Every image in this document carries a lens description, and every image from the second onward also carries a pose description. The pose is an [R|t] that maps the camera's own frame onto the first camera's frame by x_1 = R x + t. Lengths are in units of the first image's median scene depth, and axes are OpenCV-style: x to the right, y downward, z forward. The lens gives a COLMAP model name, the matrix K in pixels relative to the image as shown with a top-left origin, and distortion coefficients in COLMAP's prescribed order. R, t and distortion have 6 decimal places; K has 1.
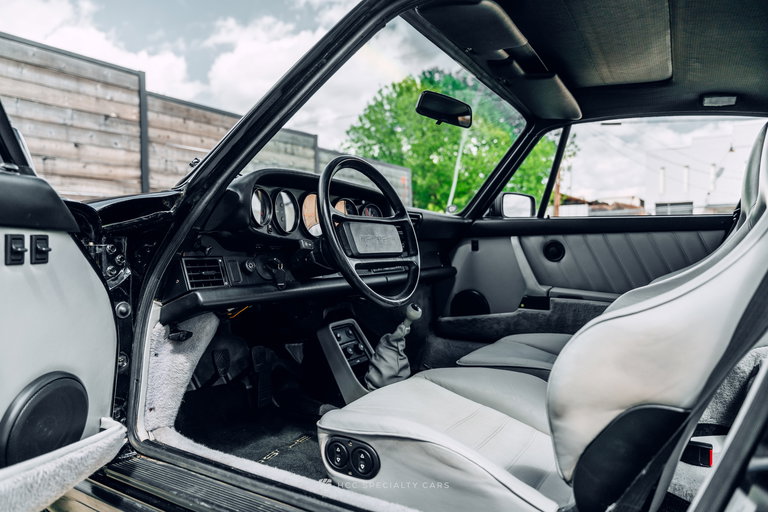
lens RADIAL K [[638.7, 0, 384.0], [0, 638.7, 256.0], [0, 0, 1]] dist [0.000306, 0.000356]
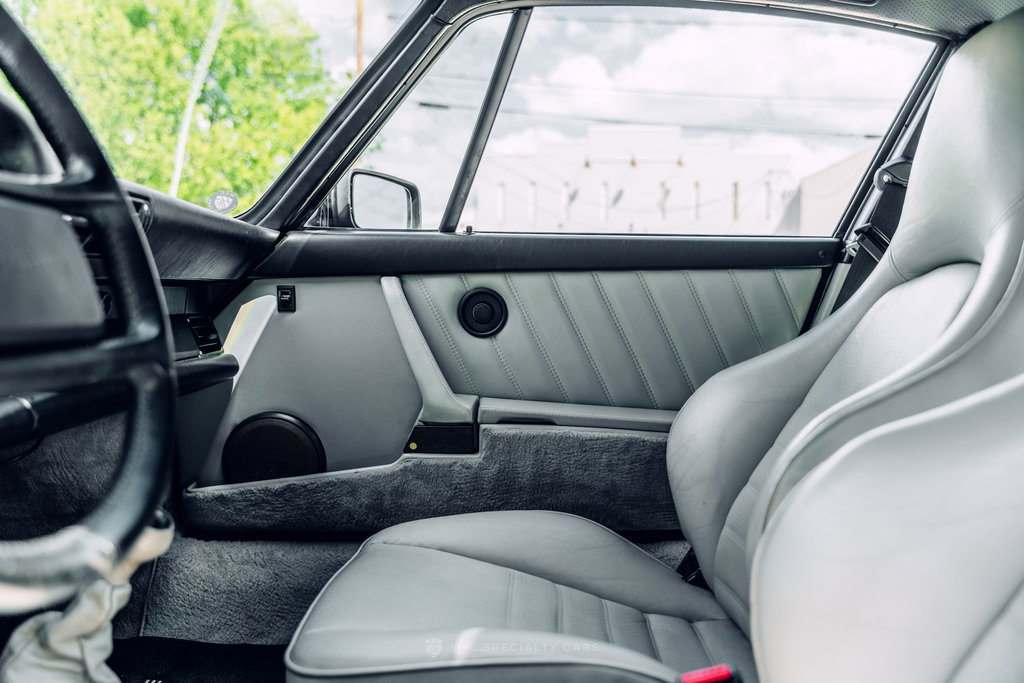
lens RADIAL K [[863.6, 0, 512.4], [0, 863.6, 351.8], [0, 0, 1]] dist [-0.002328, 0.003399]
pose [[0.869209, -0.027307, 0.493691, 0.001385], [0.006005, 0.998983, 0.044683, -0.007078], [-0.494409, -0.035874, 0.868489, 0.492055]]
